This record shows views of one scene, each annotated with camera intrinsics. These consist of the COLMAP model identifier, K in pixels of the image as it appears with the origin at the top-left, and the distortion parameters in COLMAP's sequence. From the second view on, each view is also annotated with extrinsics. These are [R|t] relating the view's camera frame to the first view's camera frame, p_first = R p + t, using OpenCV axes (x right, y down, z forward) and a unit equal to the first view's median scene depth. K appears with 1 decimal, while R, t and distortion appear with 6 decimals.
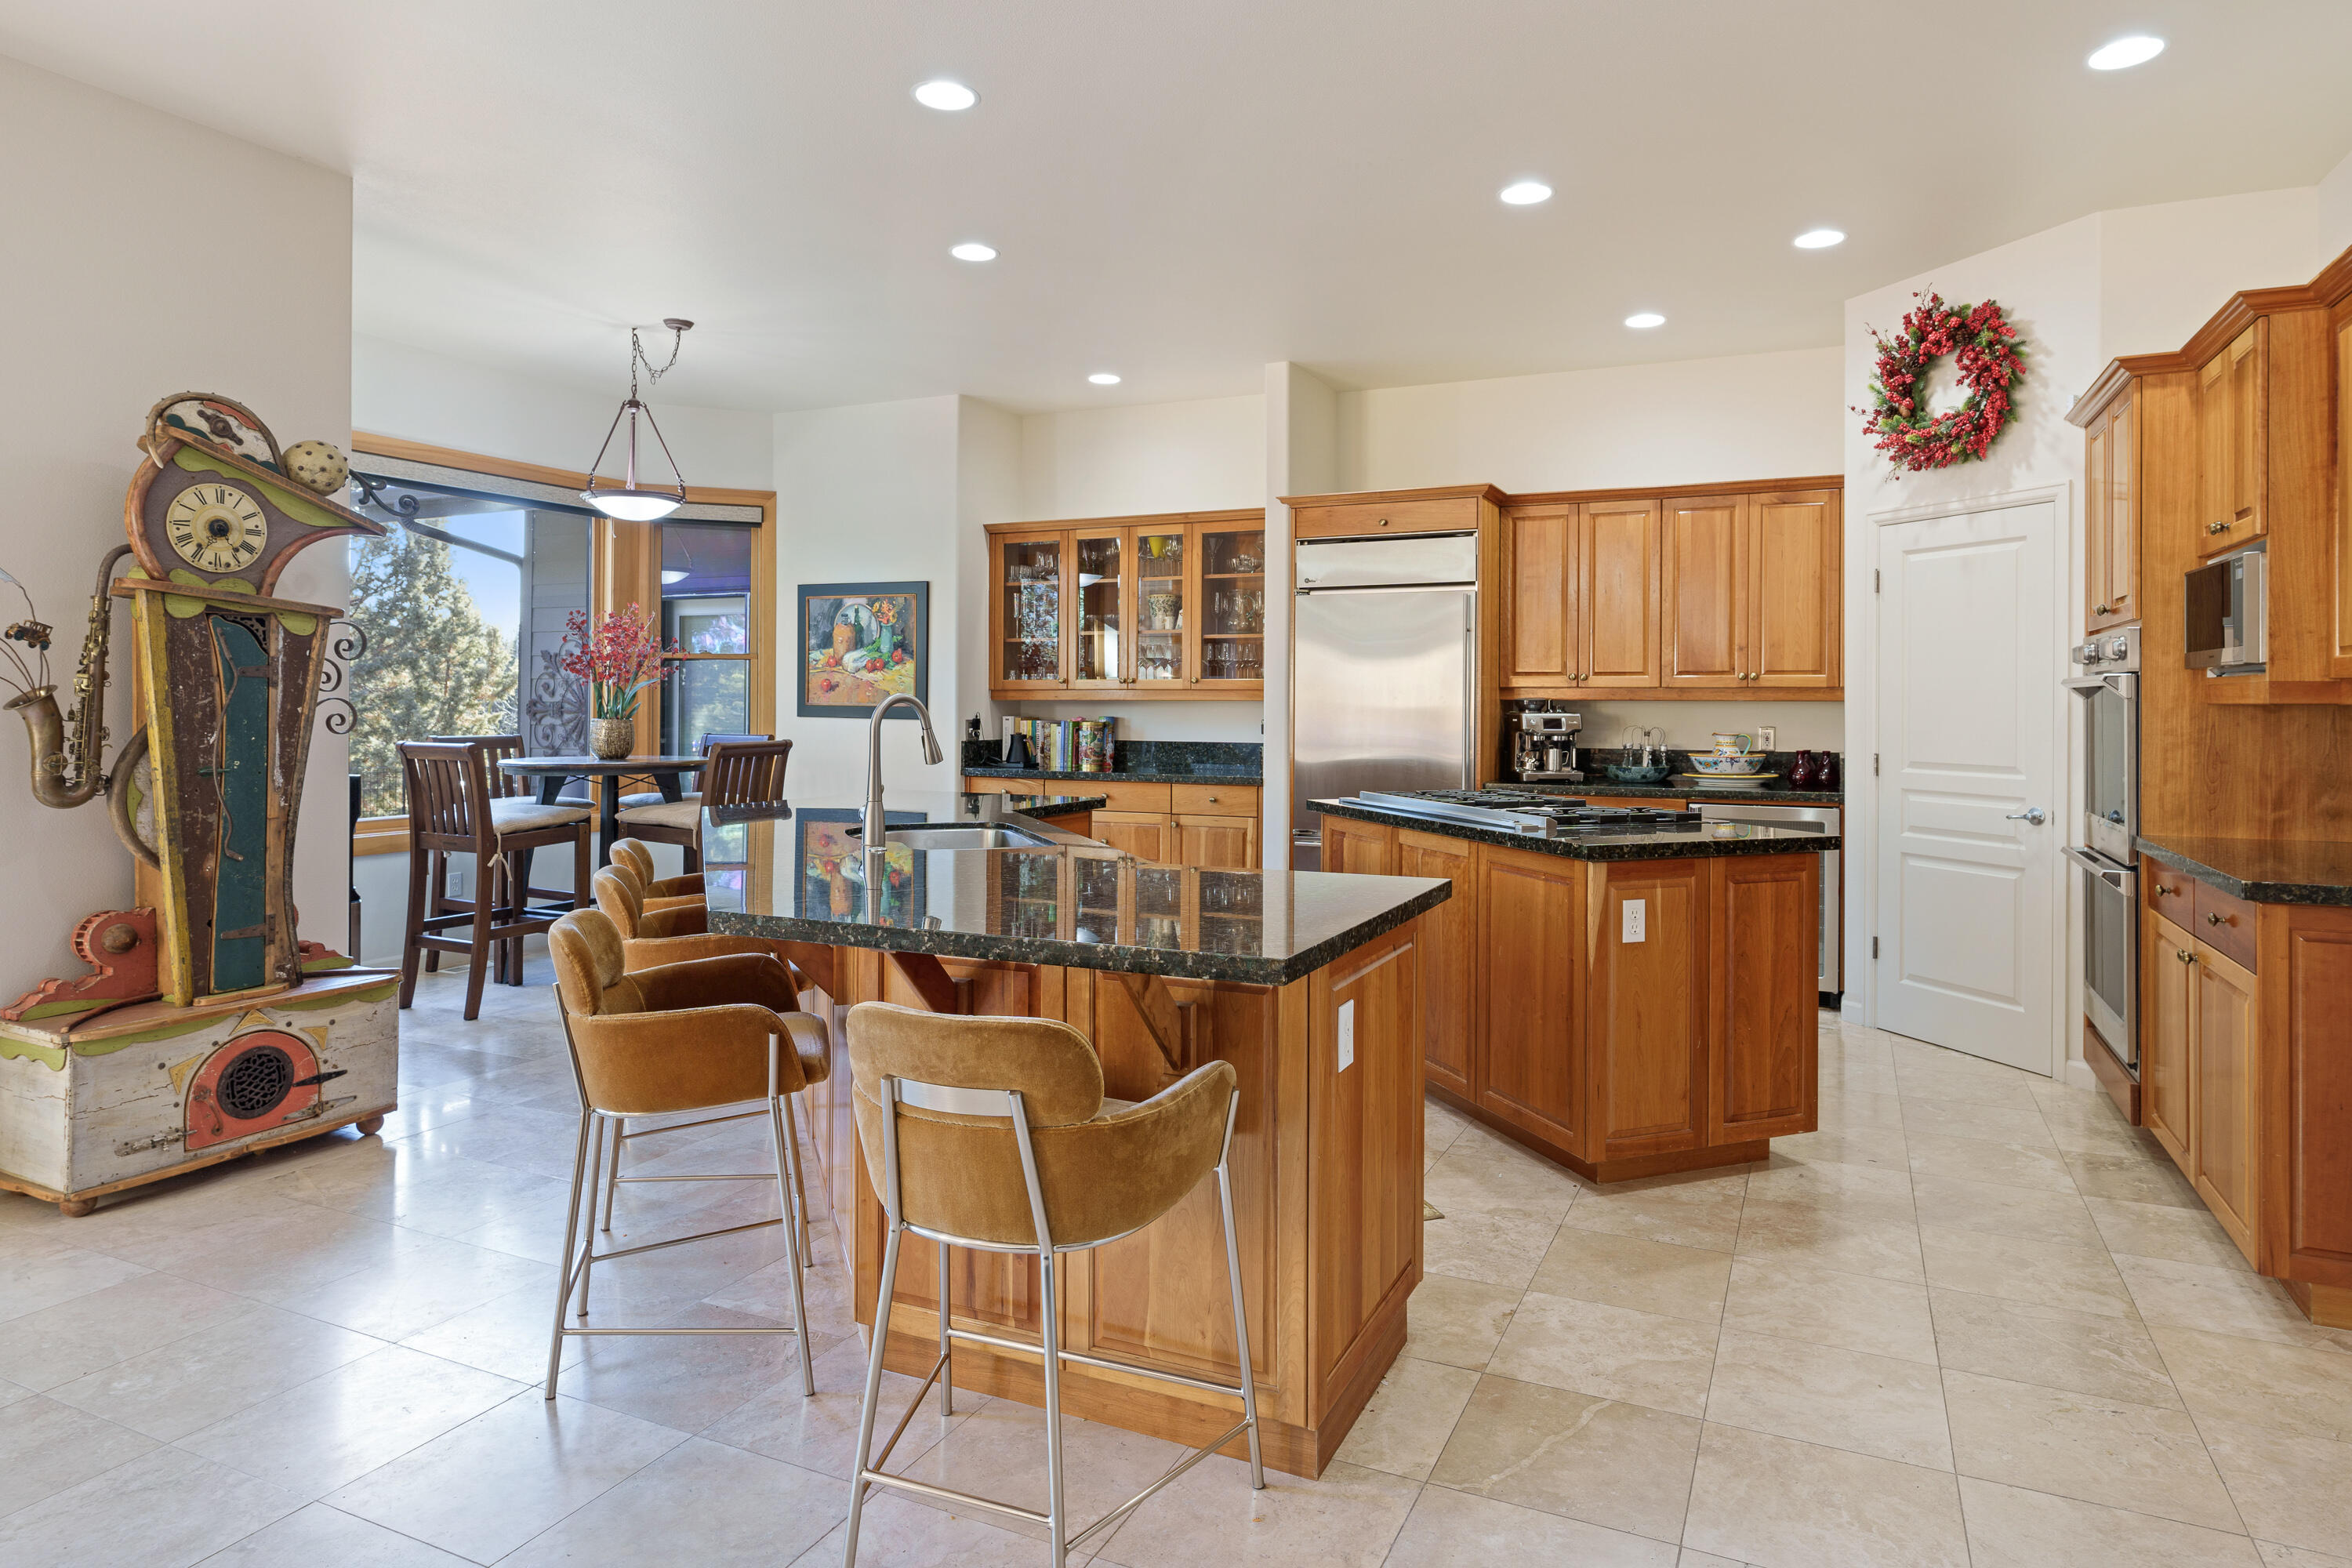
lens RADIAL K [[1358.7, 0, 1203.9], [0, 1358.7, 691.8], [0, 0, 1]] dist [0.000589, 0.000134]
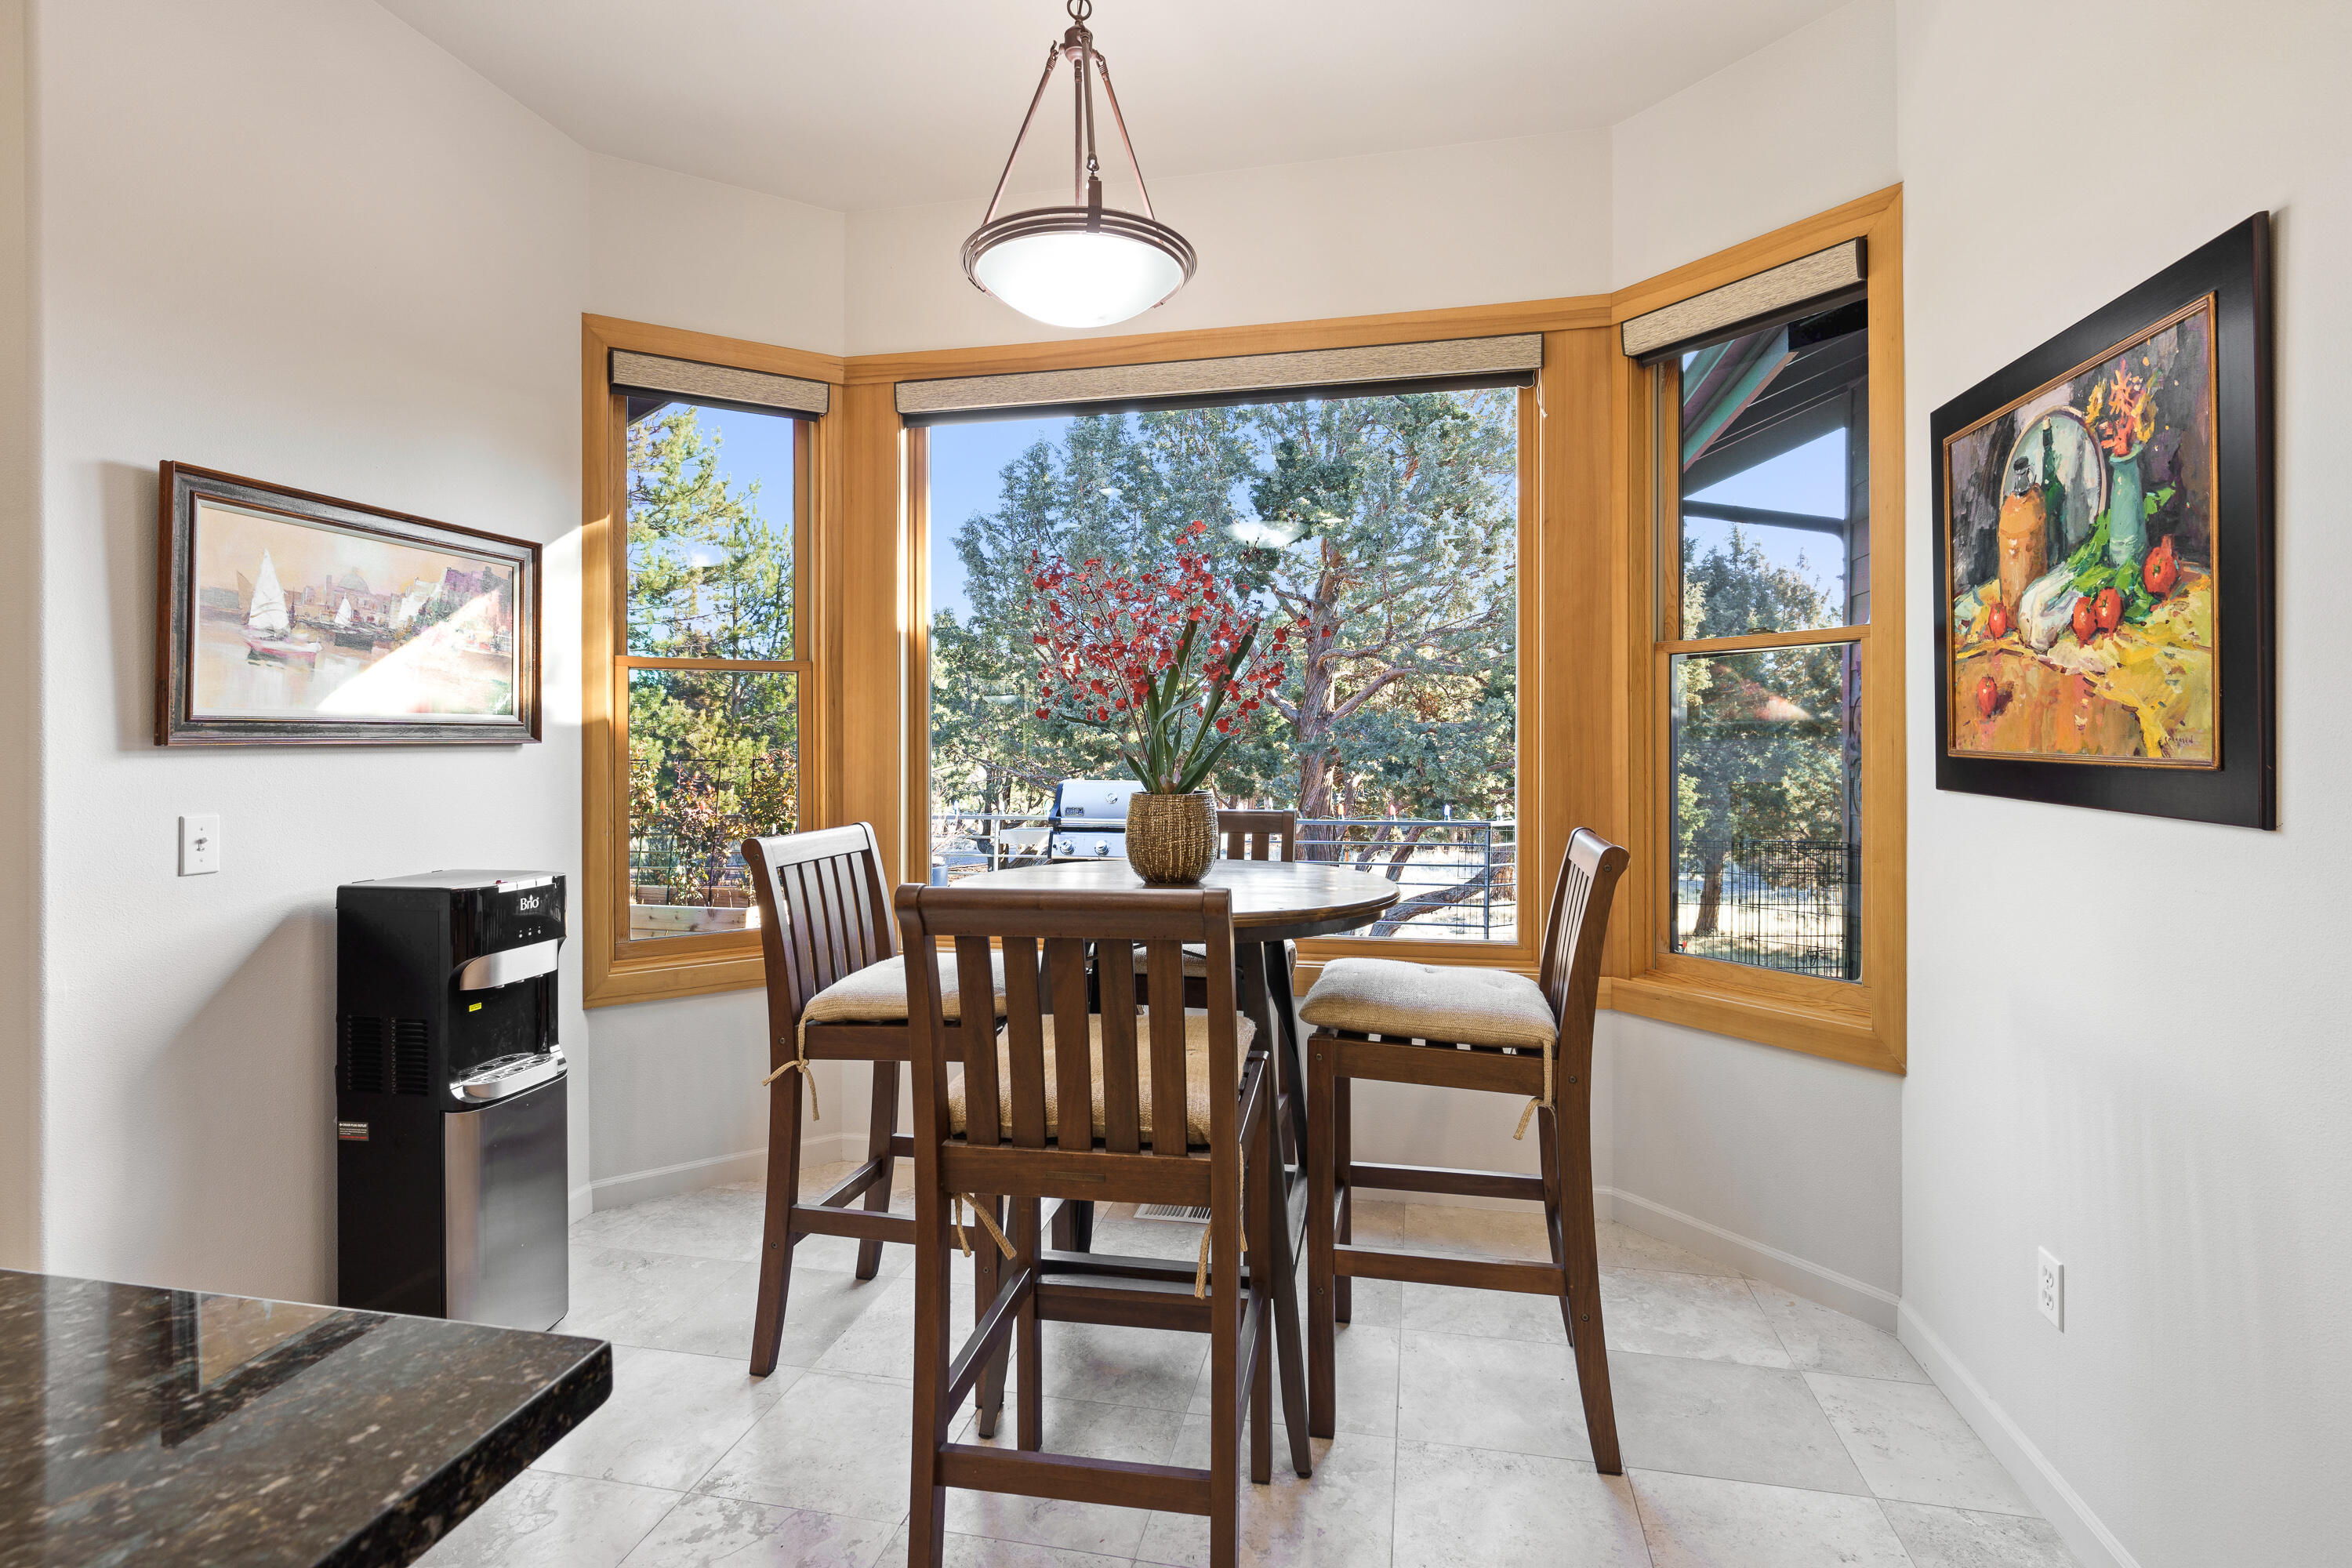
lens RADIAL K [[1133.7, 0, 1159.7], [0, 1133.7, 727.3], [0, 0, 1]] dist [0.001972, 0.000351]
pose [[0.206957, -0.008167, -0.978316, -0.056186], [0.001705, 0.999967, -0.007987, 0.004613], [0.978349, -0.000015, 0.206964, 0.767288]]
